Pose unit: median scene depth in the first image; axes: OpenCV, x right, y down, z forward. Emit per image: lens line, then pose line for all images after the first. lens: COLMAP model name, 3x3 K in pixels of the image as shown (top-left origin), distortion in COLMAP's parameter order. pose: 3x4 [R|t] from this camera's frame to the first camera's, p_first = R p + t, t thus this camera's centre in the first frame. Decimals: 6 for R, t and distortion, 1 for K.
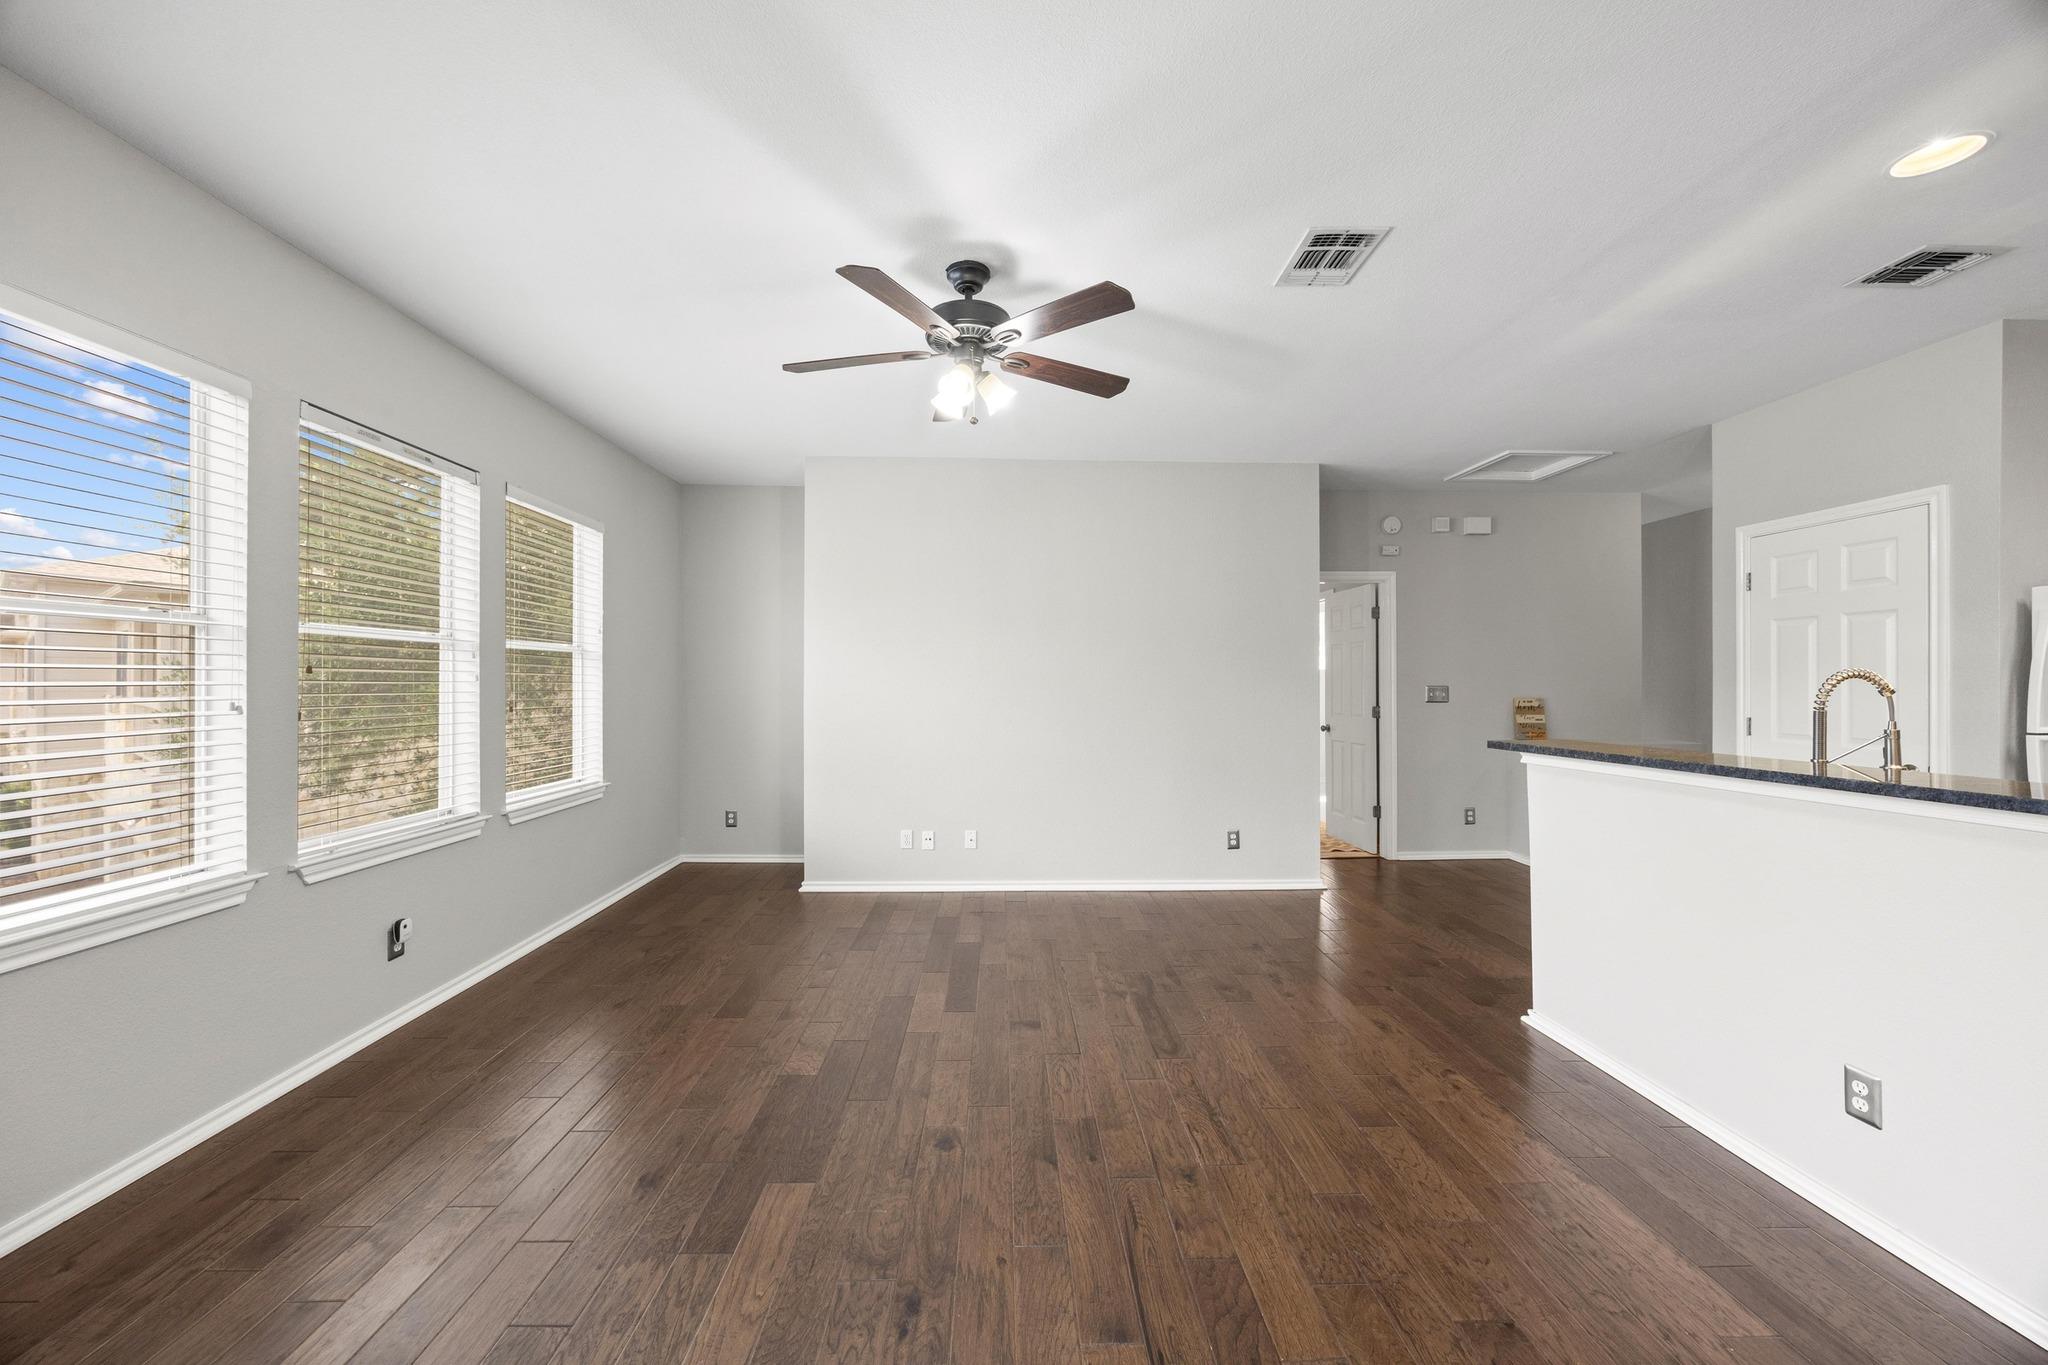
lens RADIAL K [[775.8, 0, 1018.9], [0, 775.8, 683.1], [0, 0, 1]] dist [-0.002547, -0.000146]
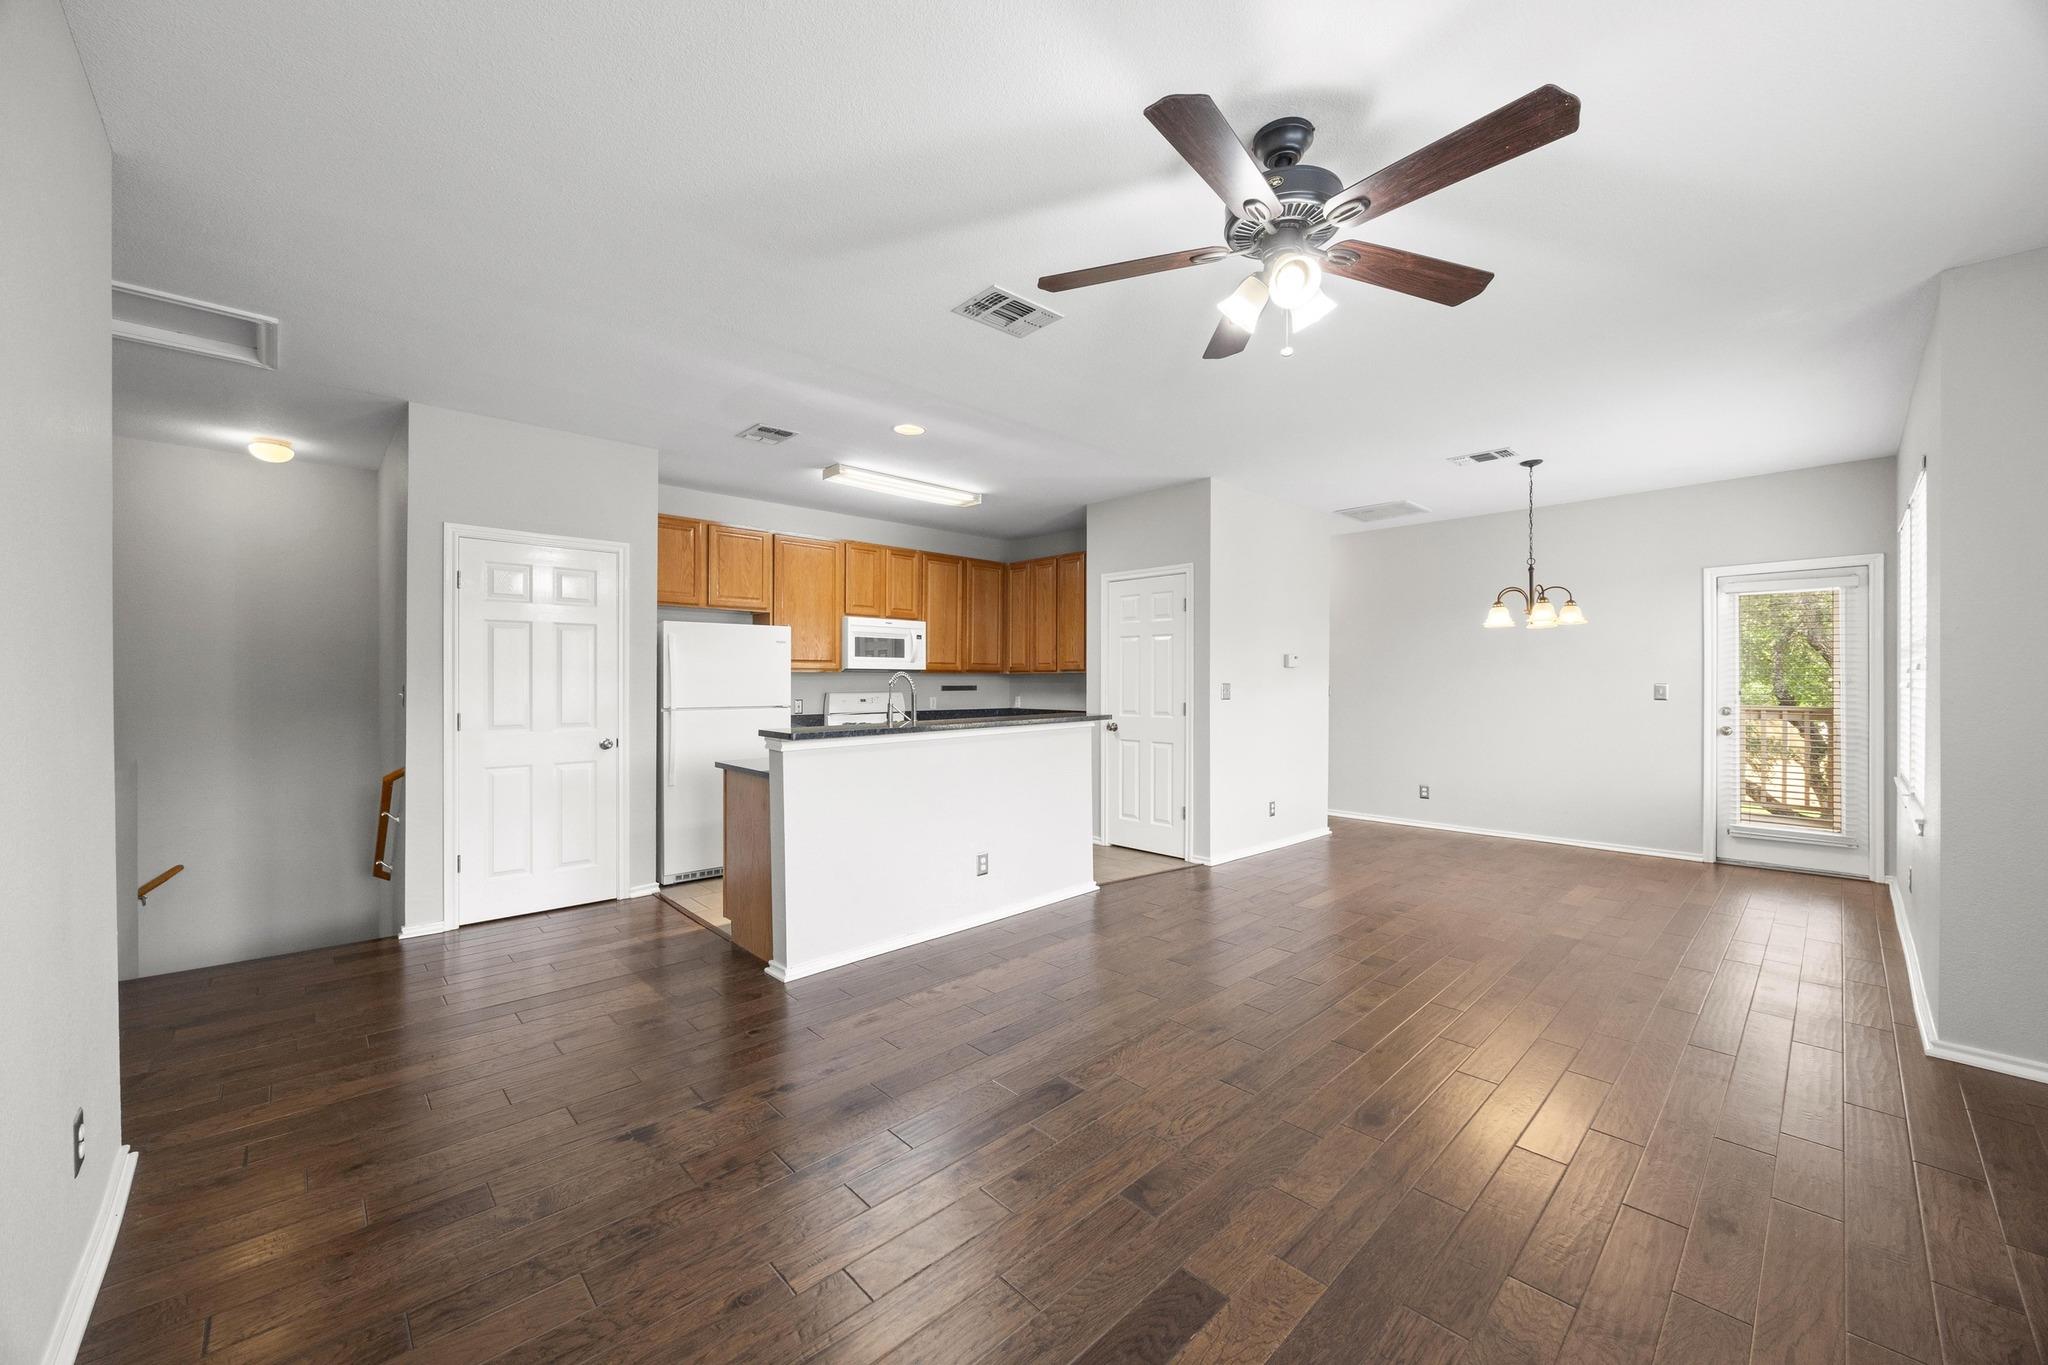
lens RADIAL K [[776.0, 0, 1020.5], [0, 776.0, 680.1], [0, 0, 1]] dist [-0.000782, -0.000058]
pose [[-0.667664, -0.002168, 0.744460, -0.333023], [-0.002004, 0.999997, 0.001115, -0.000431], [-0.744460, -0.000748, -0.667666, 1.227063]]
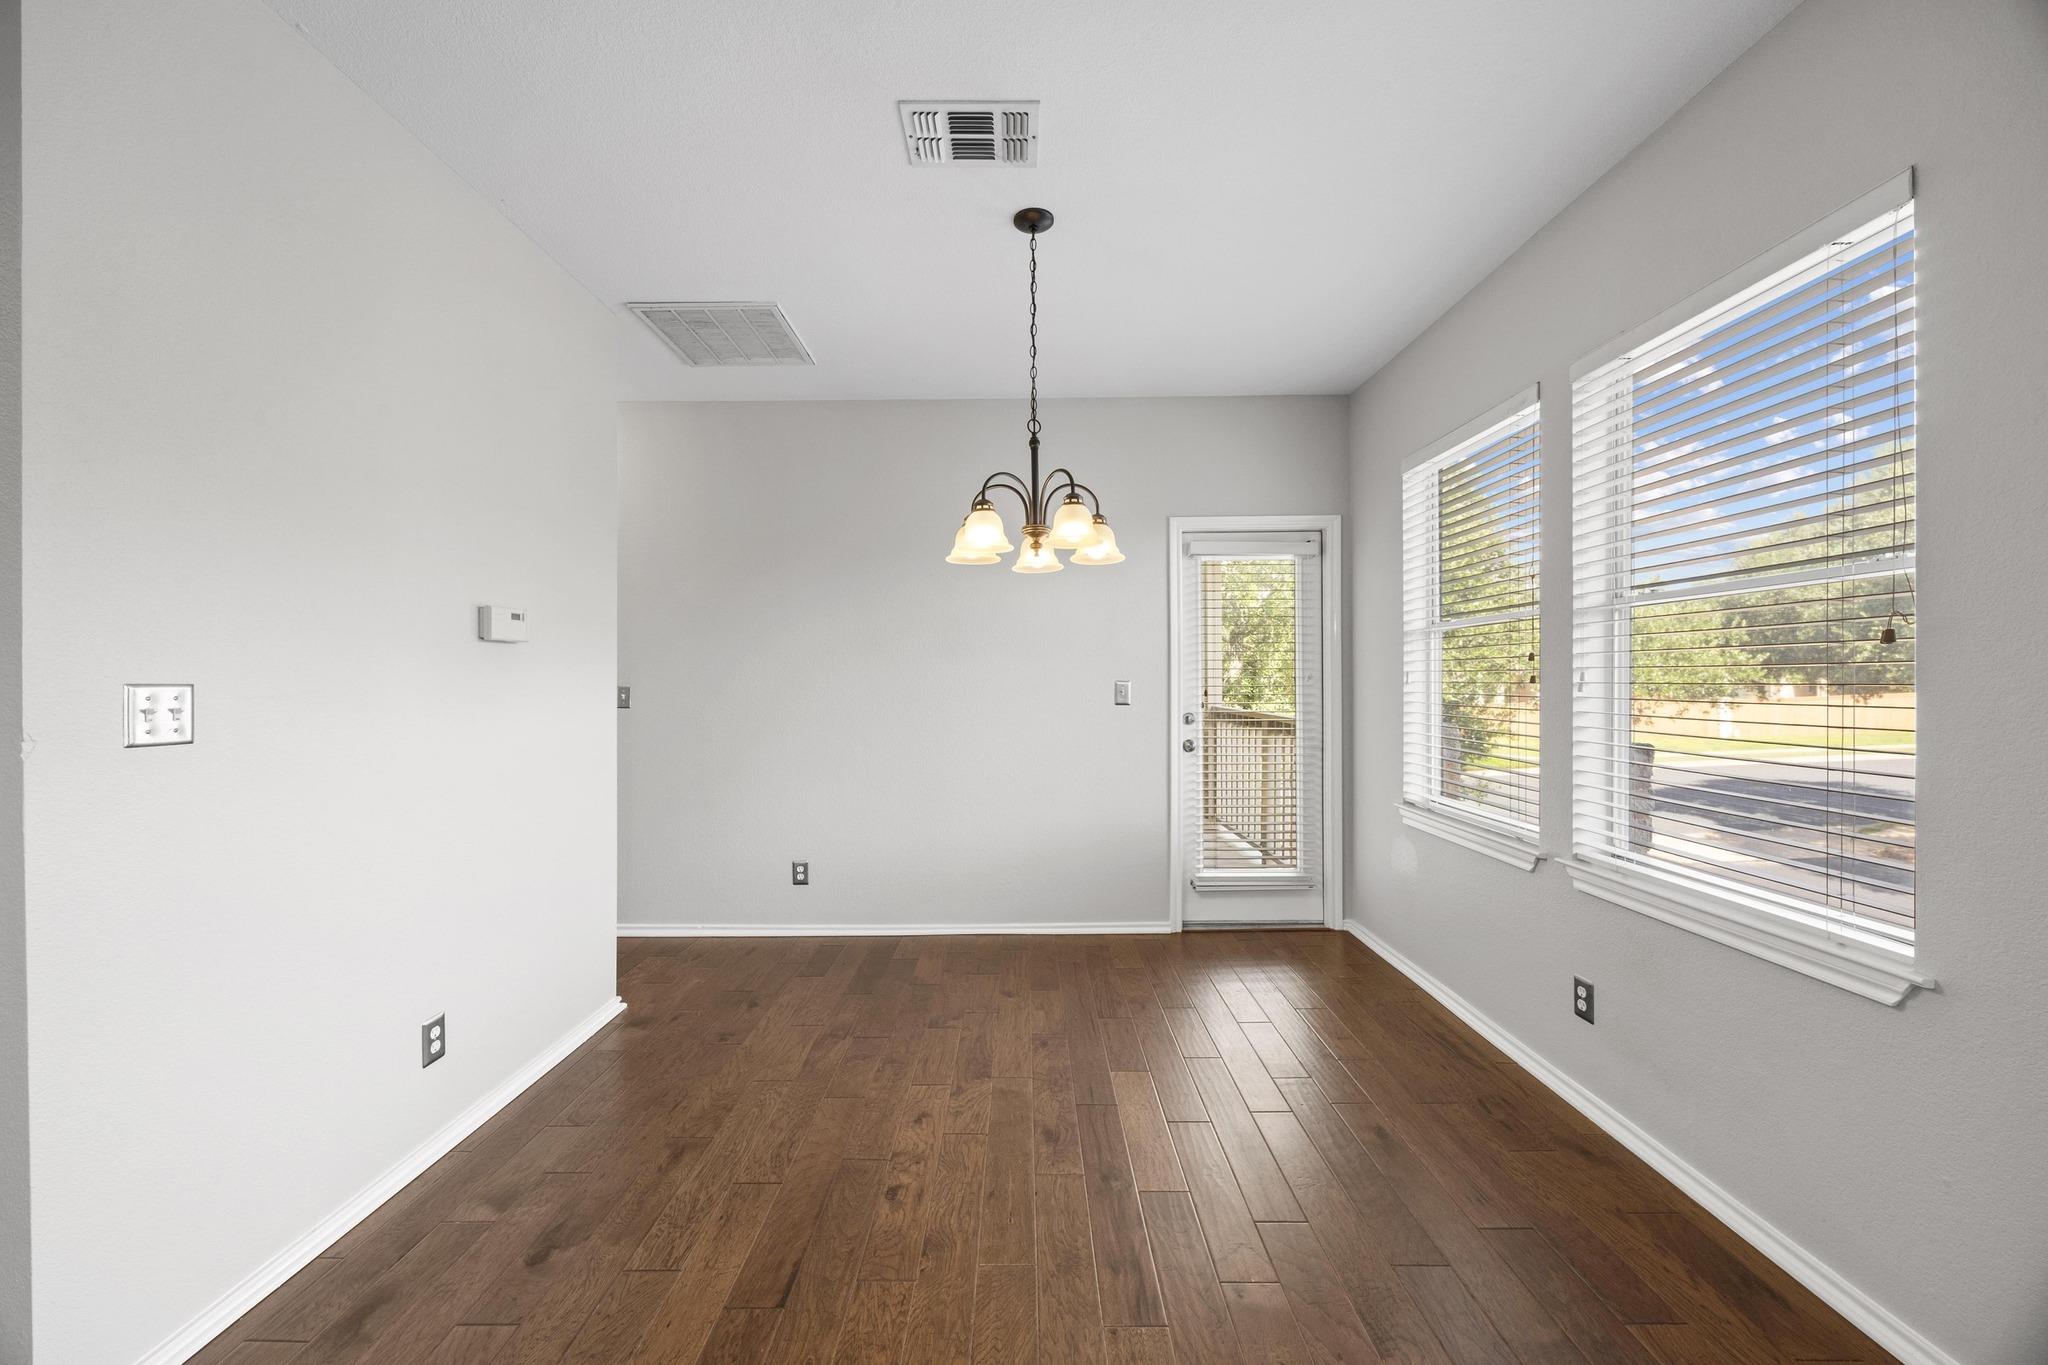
lens RADIAL K [[777.2, 0, 1022.6], [0, 777.2, 687.4], [0, 0, 1]] dist [-0.002340, -0.000135]
pose [[-0.999596, 0.001149, 0.028391, 0.076024], [0.001357, 0.999973, 0.007287, 0.006739], [-0.028381, 0.007323, -0.999570, 0.302171]]
